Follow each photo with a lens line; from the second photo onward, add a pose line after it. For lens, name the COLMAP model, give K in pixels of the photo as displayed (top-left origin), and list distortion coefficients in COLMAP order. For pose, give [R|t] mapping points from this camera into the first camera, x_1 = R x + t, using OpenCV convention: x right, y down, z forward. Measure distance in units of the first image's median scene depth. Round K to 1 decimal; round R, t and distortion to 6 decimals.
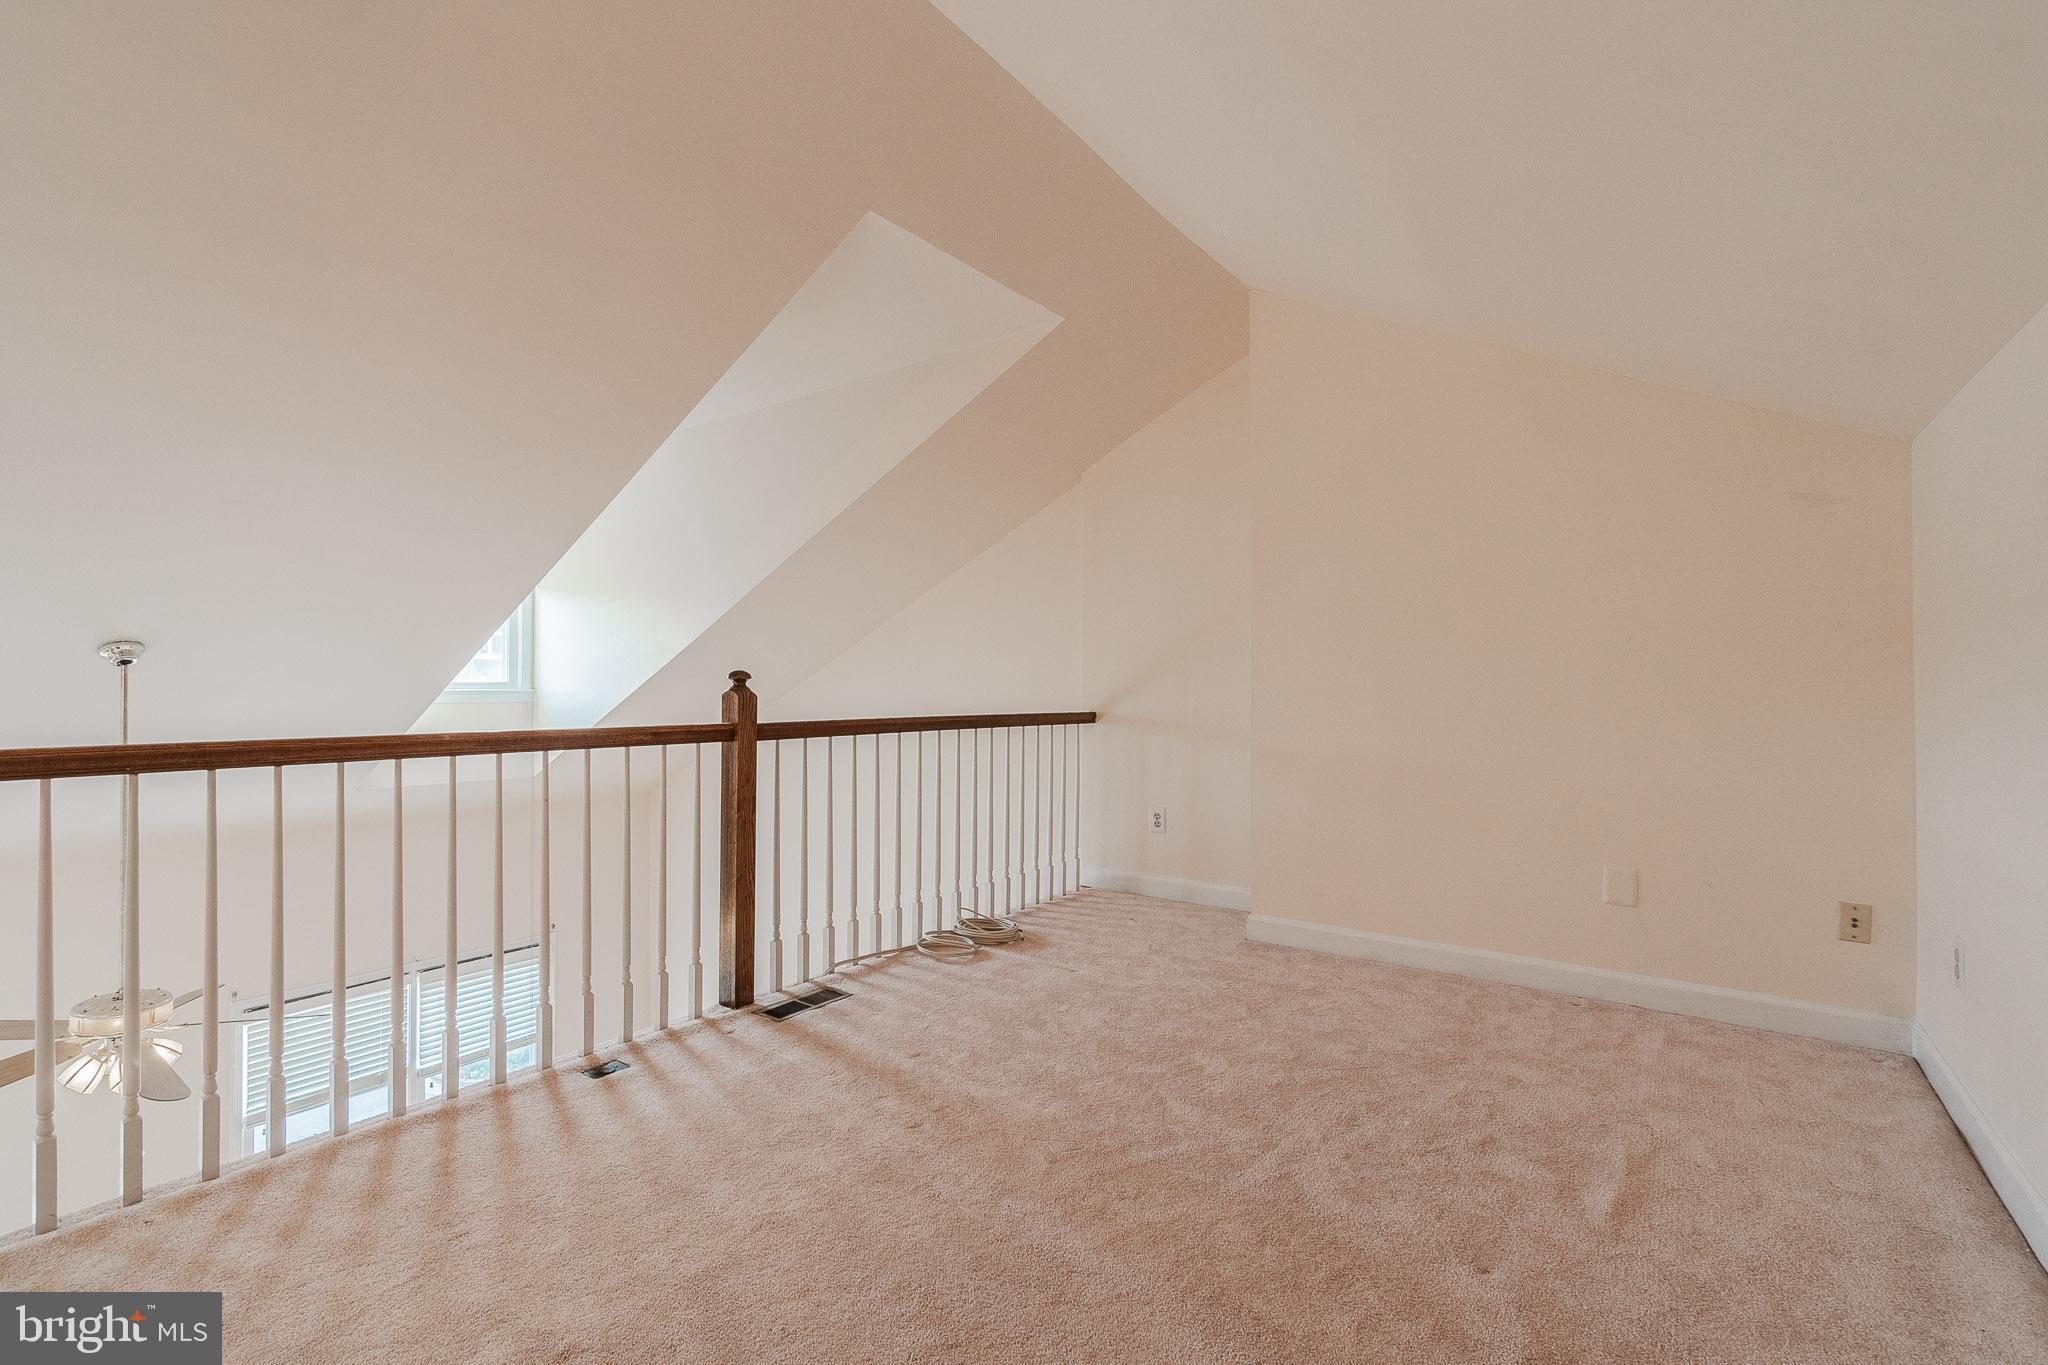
lens RADIAL K [[895.8, 0, 1021.8], [0, 895.8, 696.1], [0, 0, 1]] dist [-0.003549, 0.001224]
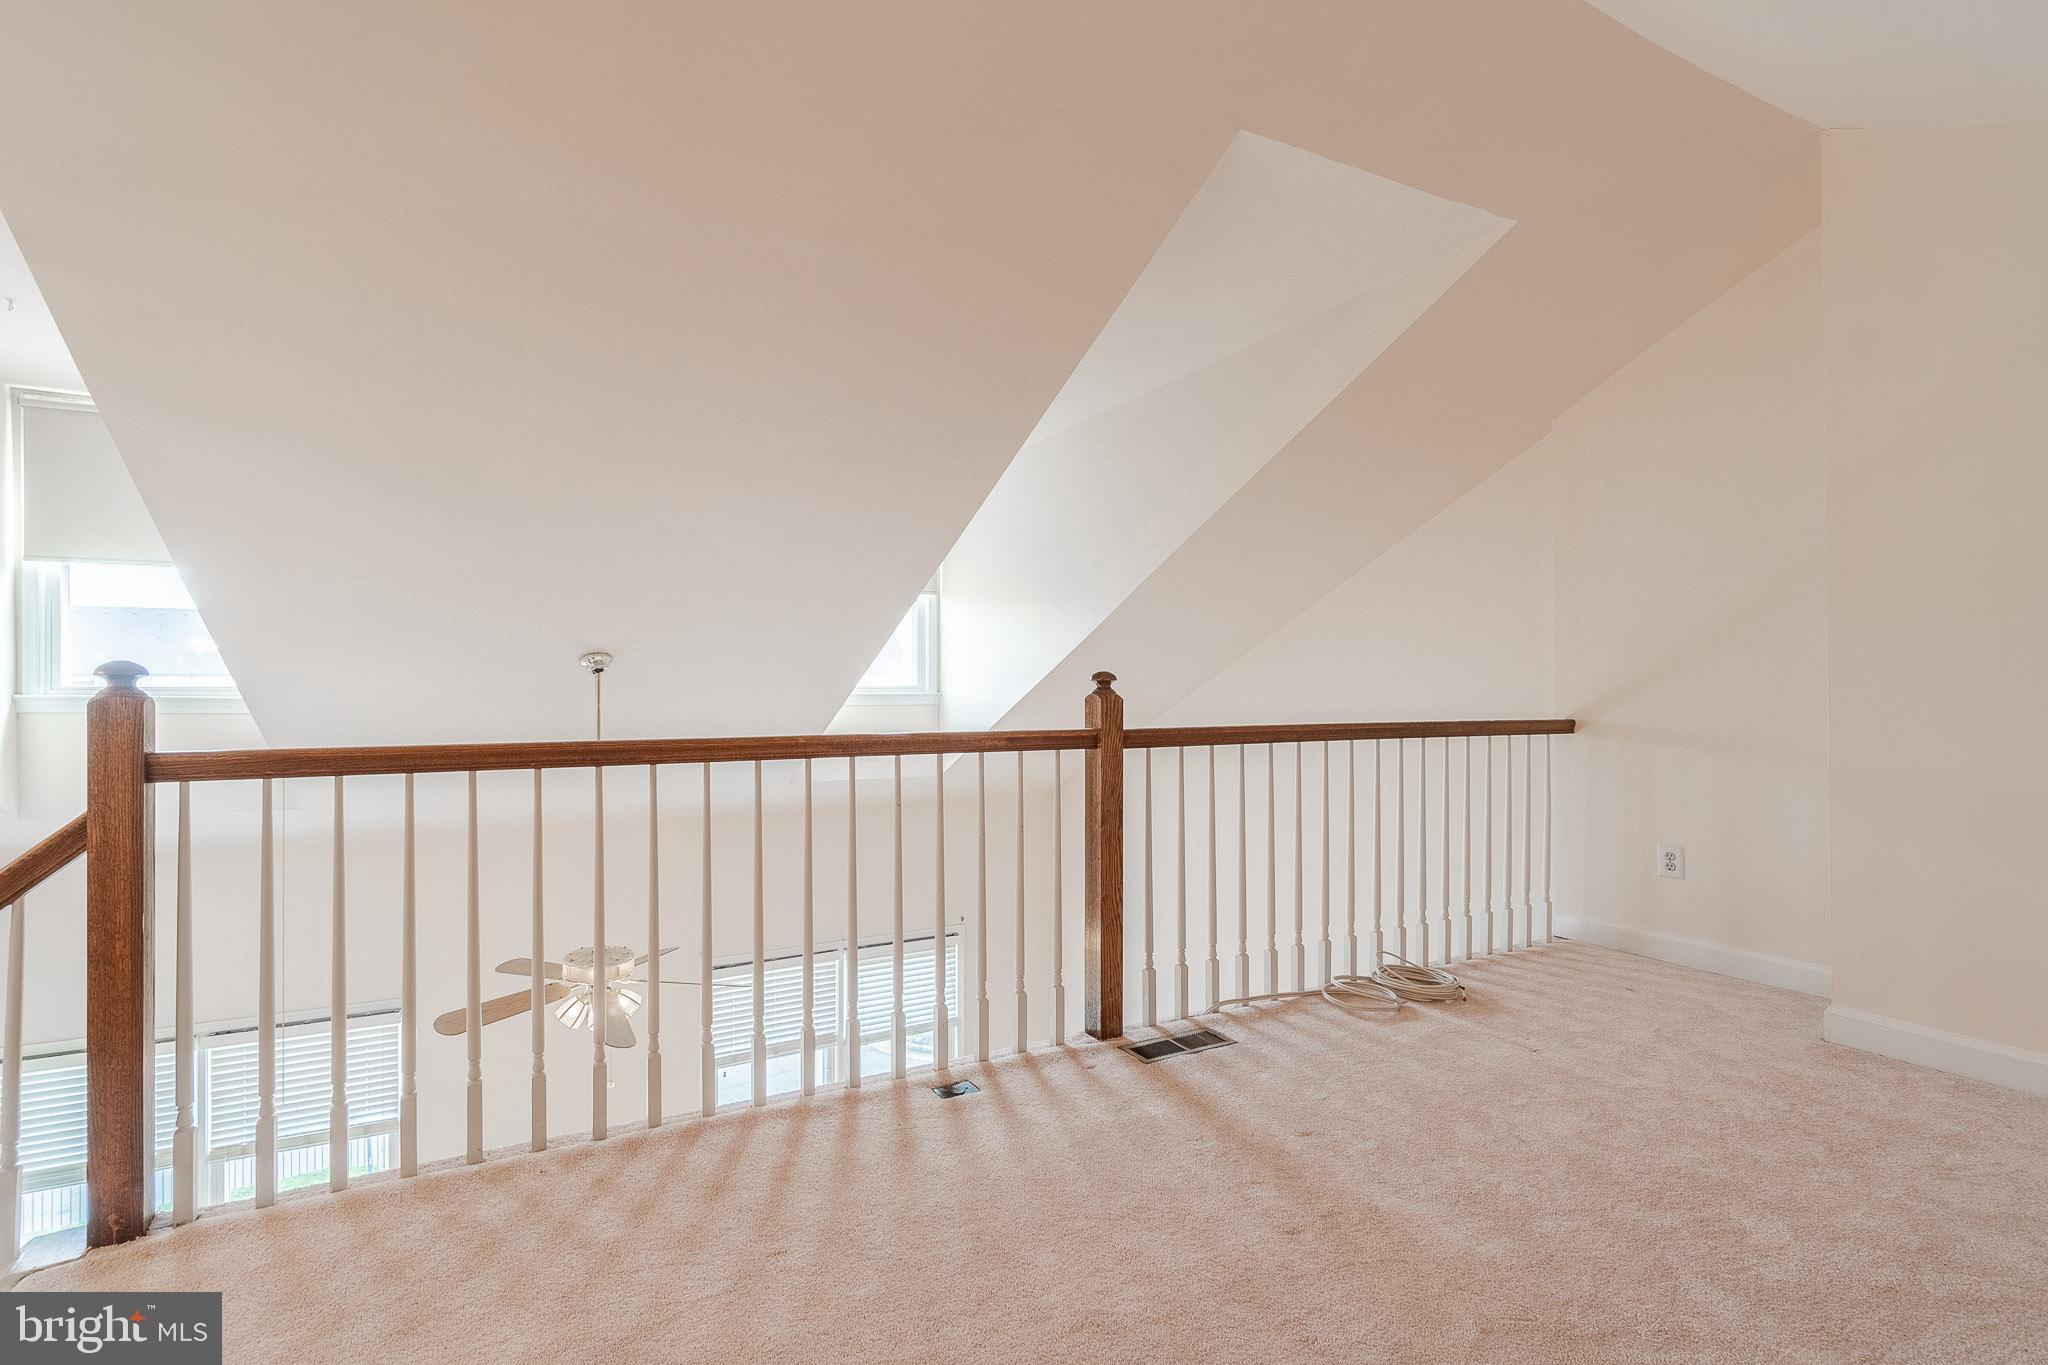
lens RADIAL K [[908.8, 0, 1007.2], [0, 908.8, 689.8], [0, 0, 1]] dist [-0.003561, 0.001209]
pose [[0.884877, -0.004783, -0.465800, 0.028701], [-0.000173, 0.999944, -0.010596, 0.000005], [0.465824, 0.009456, 0.884827, 0.120273]]
